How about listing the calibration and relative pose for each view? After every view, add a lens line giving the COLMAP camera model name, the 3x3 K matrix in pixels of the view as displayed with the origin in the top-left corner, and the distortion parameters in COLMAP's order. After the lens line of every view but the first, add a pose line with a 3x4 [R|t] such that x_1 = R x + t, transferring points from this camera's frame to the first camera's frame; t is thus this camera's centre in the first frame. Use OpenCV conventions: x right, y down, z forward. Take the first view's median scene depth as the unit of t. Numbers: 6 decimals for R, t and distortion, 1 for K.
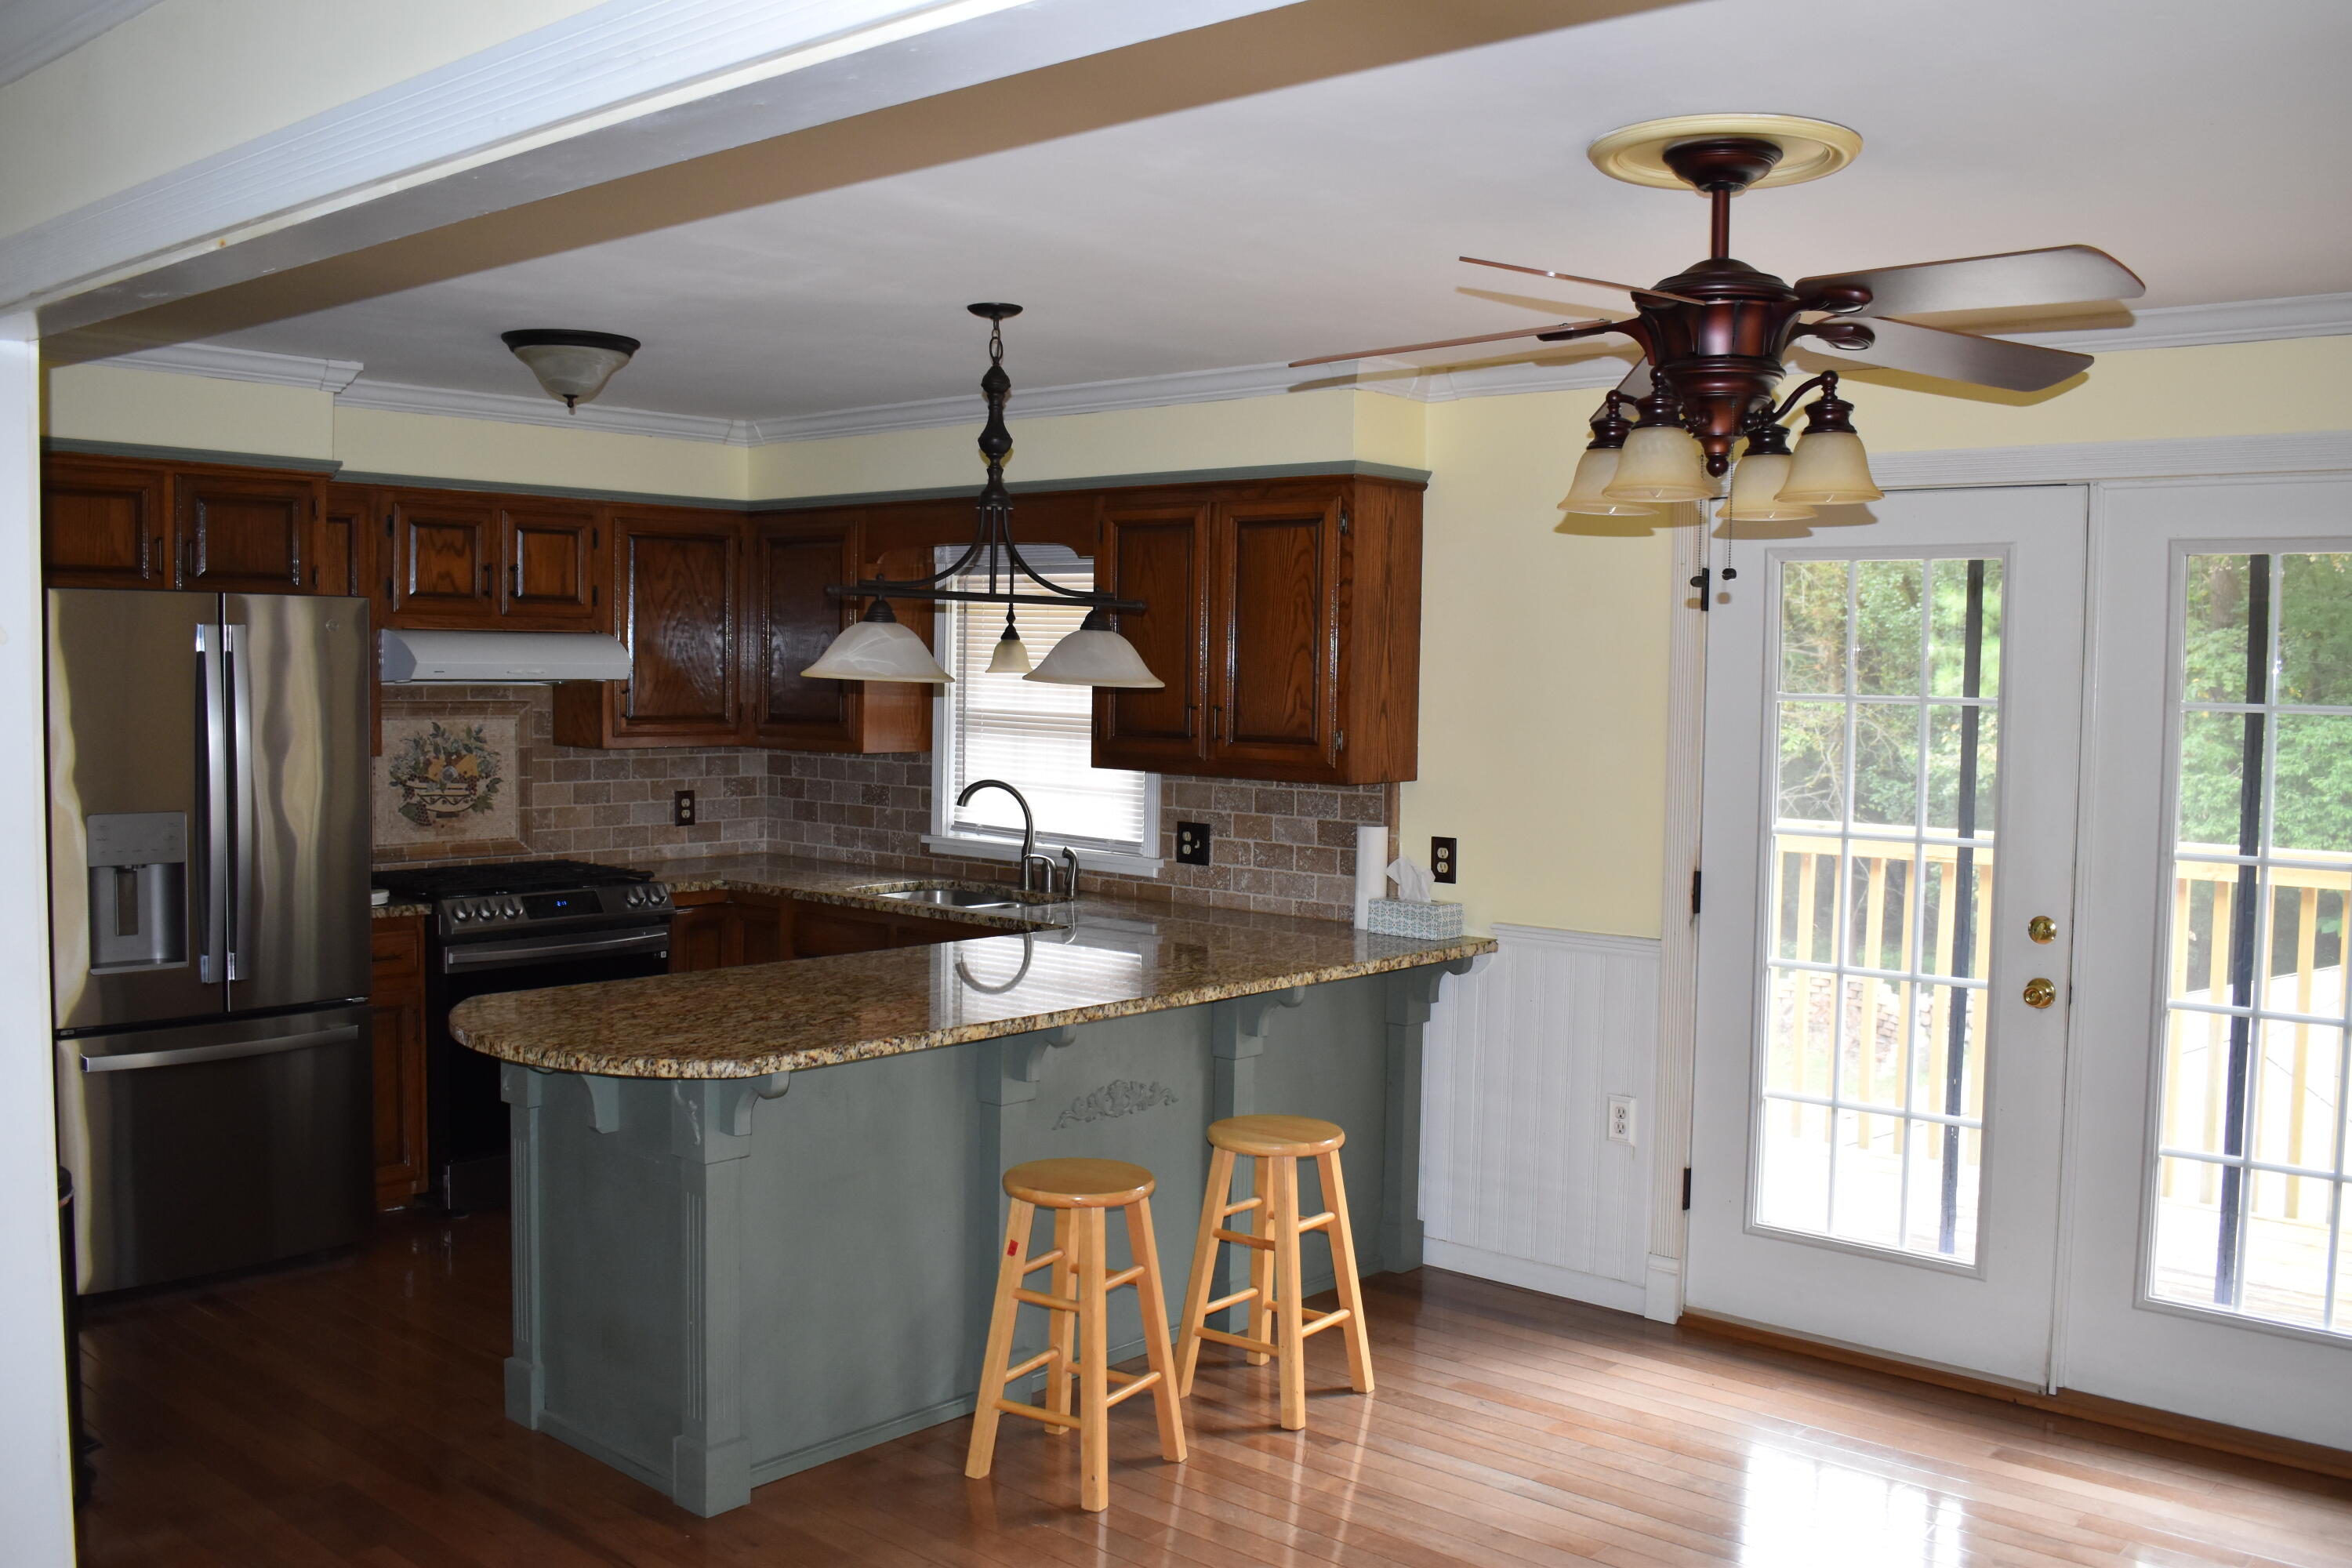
lens RADIAL K [[2075.2, 0, 1176.0], [0, 2075.2, 784.0], [0, 0, 1]] dist [-0.074173, 0.000306]
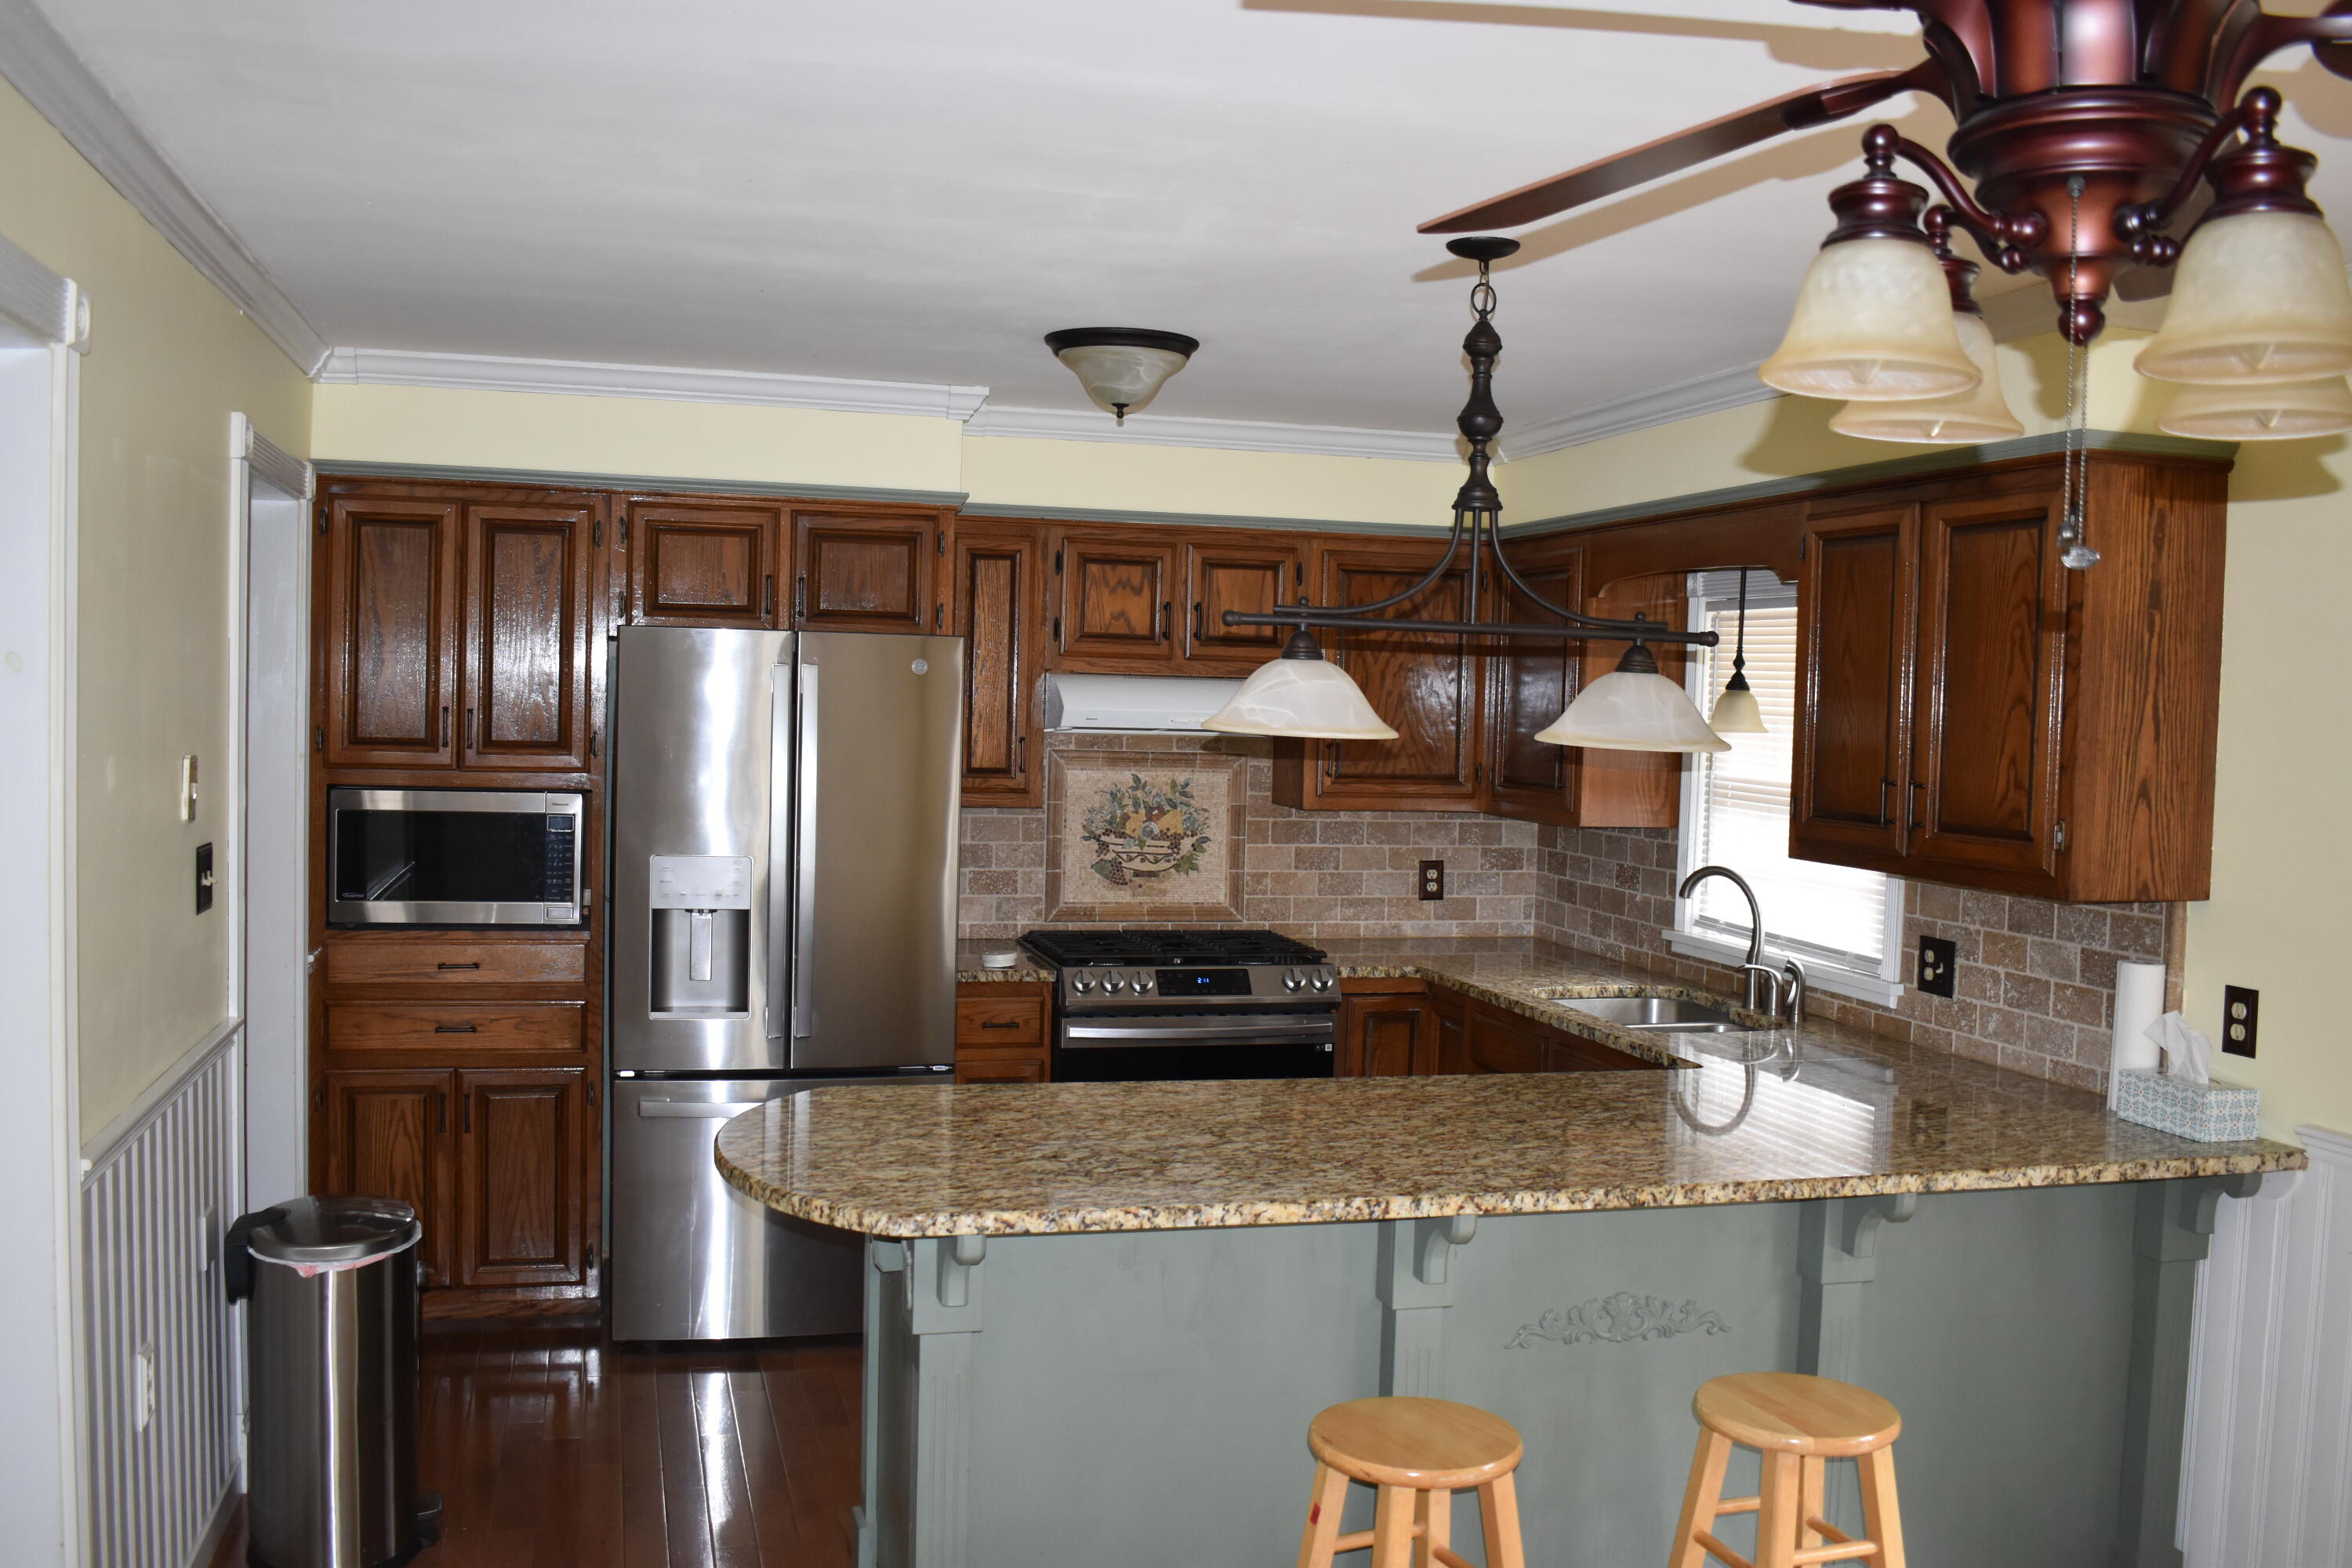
lens RADIAL K [[2075.2, 0, 1176.0], [0, 2075.2, 784.0], [0, 0, 1]] dist [-0.074173, 0.000306]
pose [[0.837902, 0.030014, -0.544995, 0.186970], [-0.045645, 0.998843, -0.015169, -0.013548], [0.543909, 0.037587, 0.838302, 0.248395]]
